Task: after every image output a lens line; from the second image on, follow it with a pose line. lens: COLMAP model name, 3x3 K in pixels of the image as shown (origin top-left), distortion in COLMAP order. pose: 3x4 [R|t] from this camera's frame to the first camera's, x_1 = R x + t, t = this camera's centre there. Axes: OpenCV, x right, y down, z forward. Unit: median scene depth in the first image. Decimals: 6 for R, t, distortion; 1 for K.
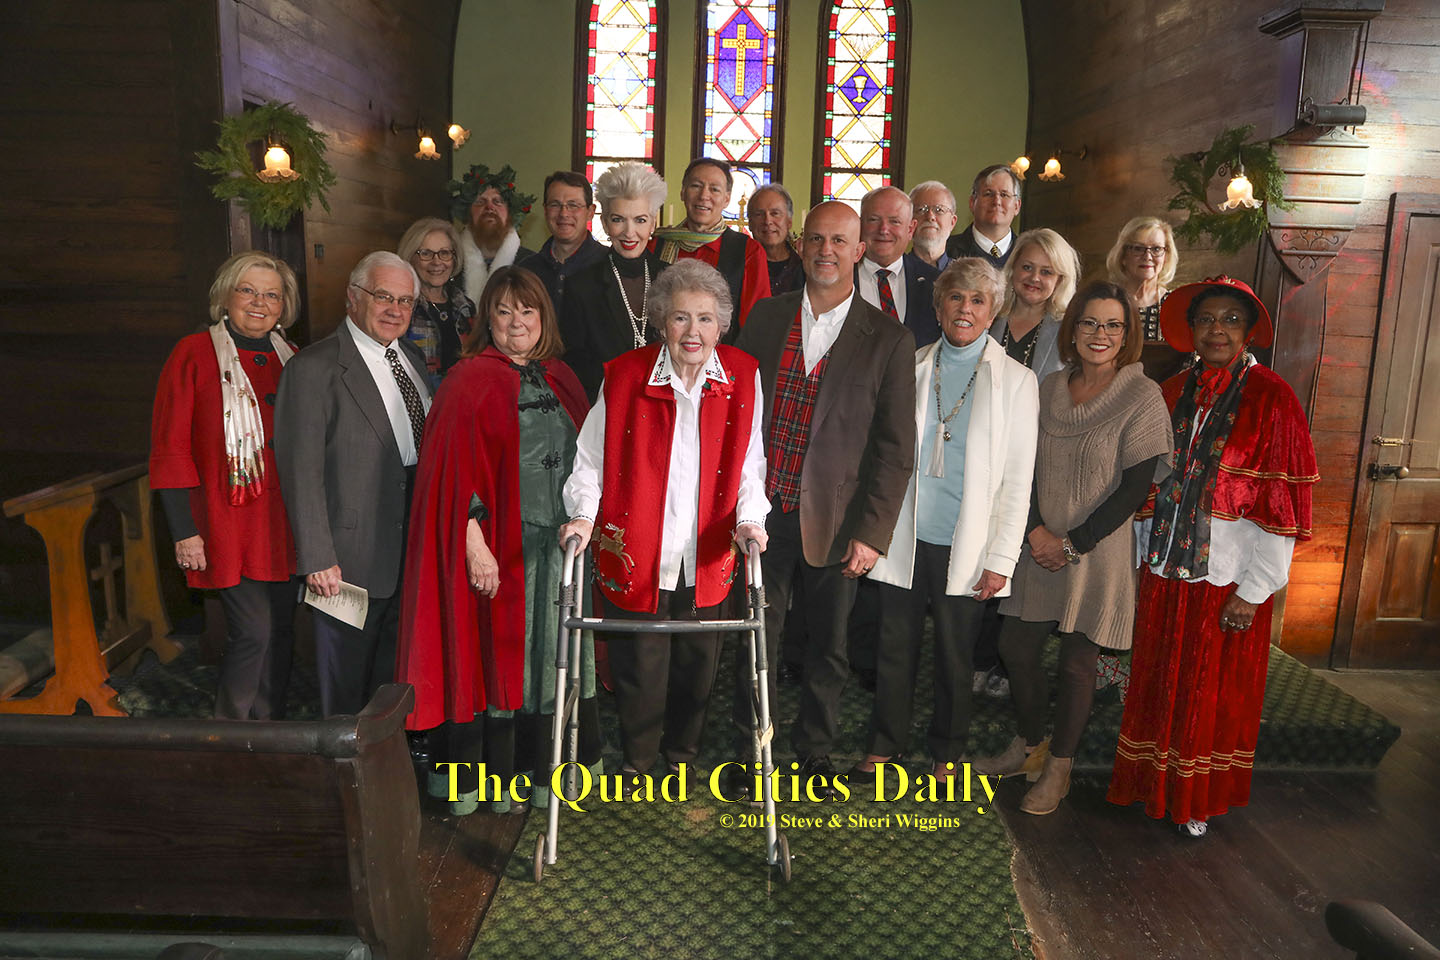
lens RADIAL K [[981.6, 0, 713.7], [0, 981.6, 482.5], [0, 0, 1]] dist [-0.099987, 0.018030]
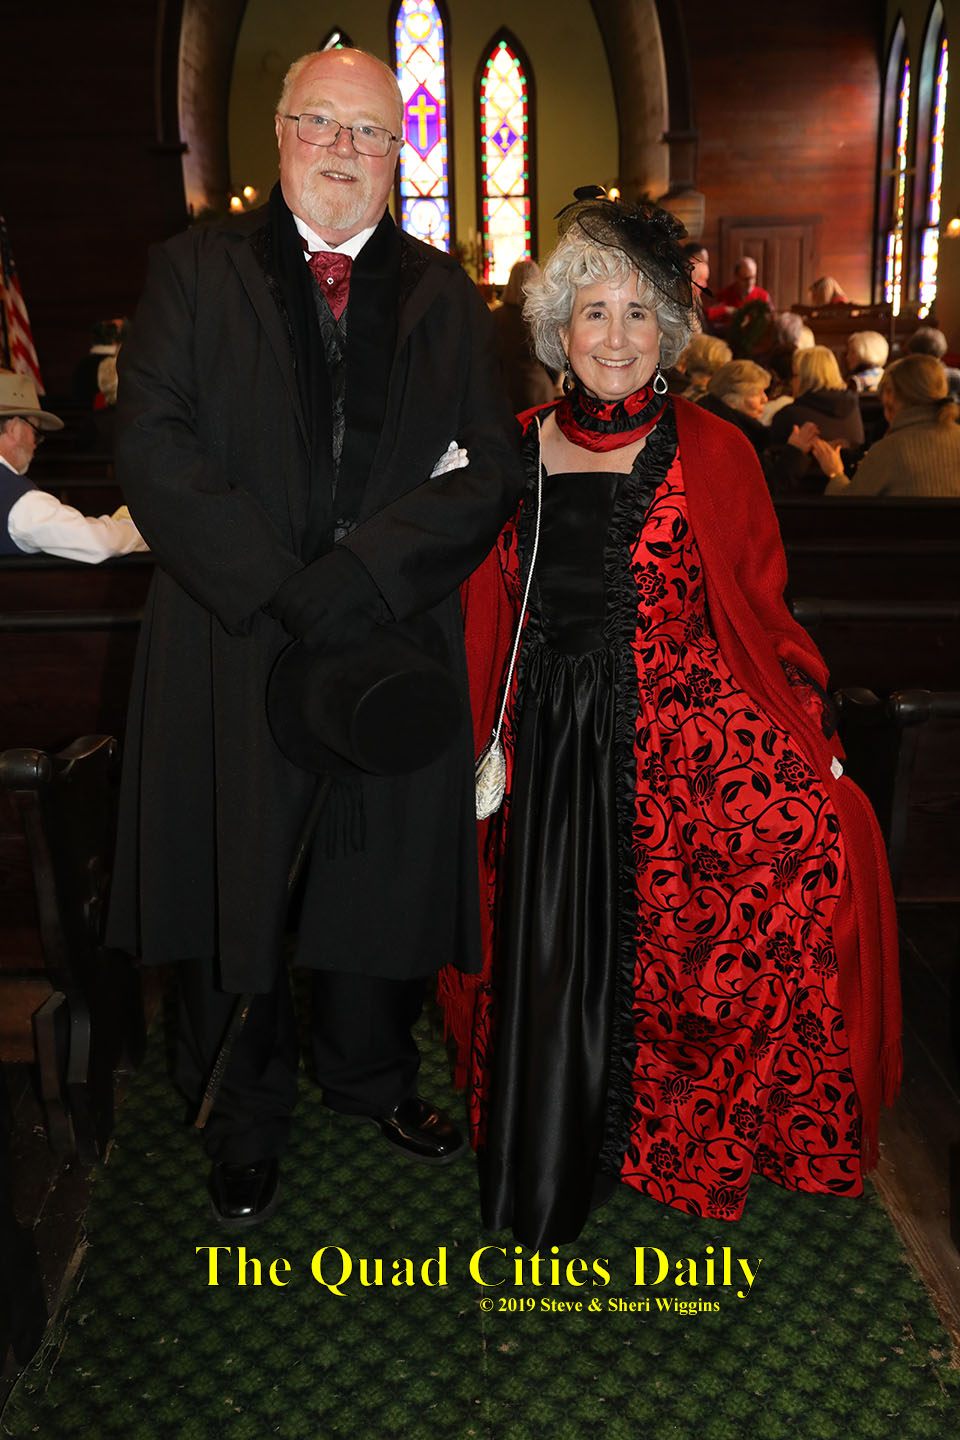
lens RADIAL K [[1450.9, 0, 483.9], [0, 1450.9, 714.2], [0, 0, 1]] dist [0.048422, 0.000000]
pose [[0.997762, -0.063131, 0.022055, 0.015330], [0.060830, 0.993824, 0.092811, 0.260424], [-0.027778, -0.091262, 0.995439, -1.316033]]
